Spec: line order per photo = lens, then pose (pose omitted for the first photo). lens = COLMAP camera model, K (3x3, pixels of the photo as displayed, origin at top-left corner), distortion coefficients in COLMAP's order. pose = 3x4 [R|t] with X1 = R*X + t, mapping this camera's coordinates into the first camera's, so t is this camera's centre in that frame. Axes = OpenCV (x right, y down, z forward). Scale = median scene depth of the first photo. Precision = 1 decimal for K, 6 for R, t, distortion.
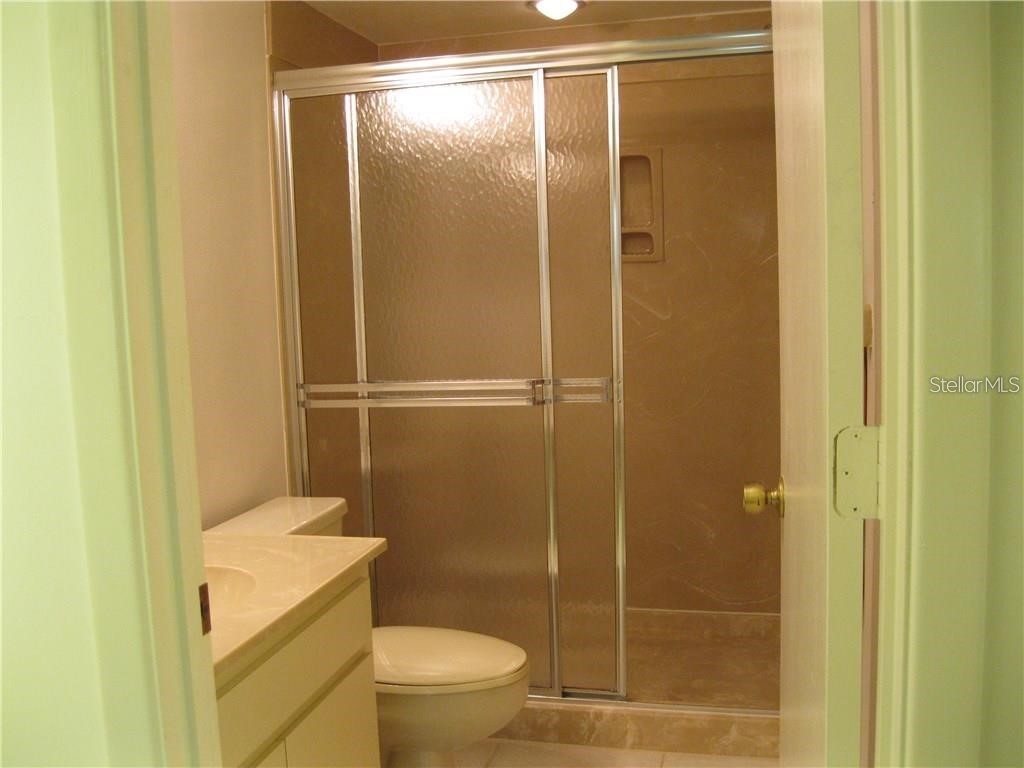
lens RADIAL K [[1054.2, 0, 508.7], [0, 1054.2, 385.0], [0, 0, 1]] dist [-0.105114, 0.000000]
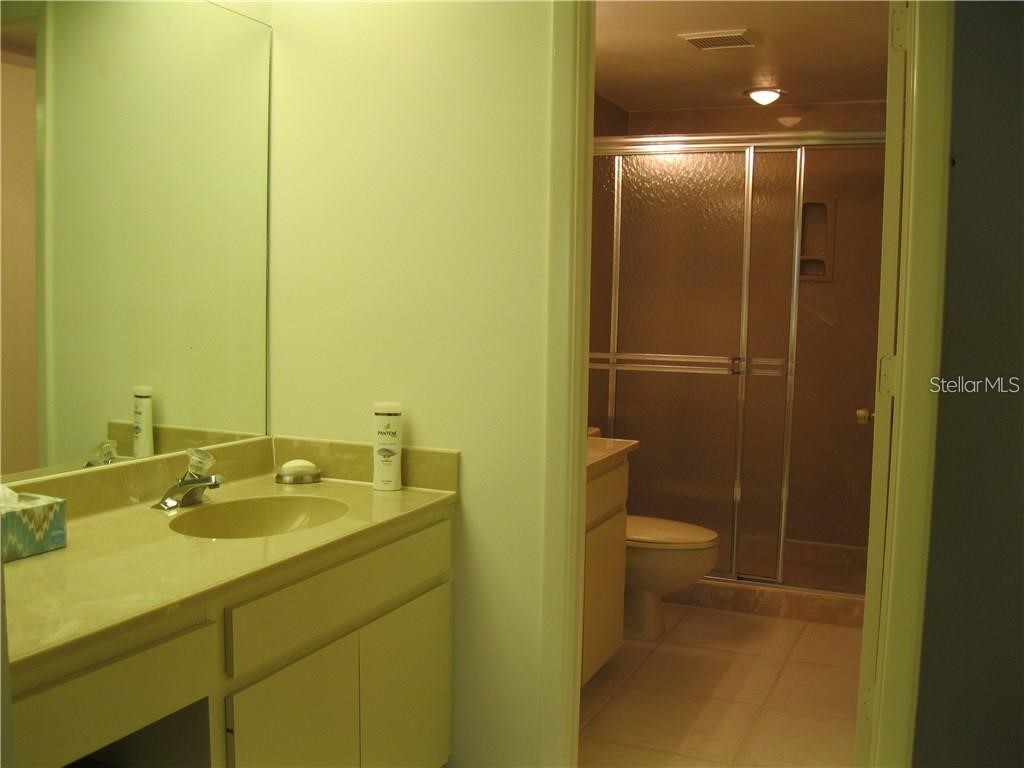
lens RADIAL K [[1054.2, 0, 514.7], [0, 1054.2, 384.1], [0, 0, 1]] dist [-0.105114, 0.000000]
pose [[0.984591, 0.067064, -0.161501, -0.036608], [-0.068372, 0.997657, -0.002549, 0.056226], [0.160952, 0.013551, 0.986869, -0.479810]]
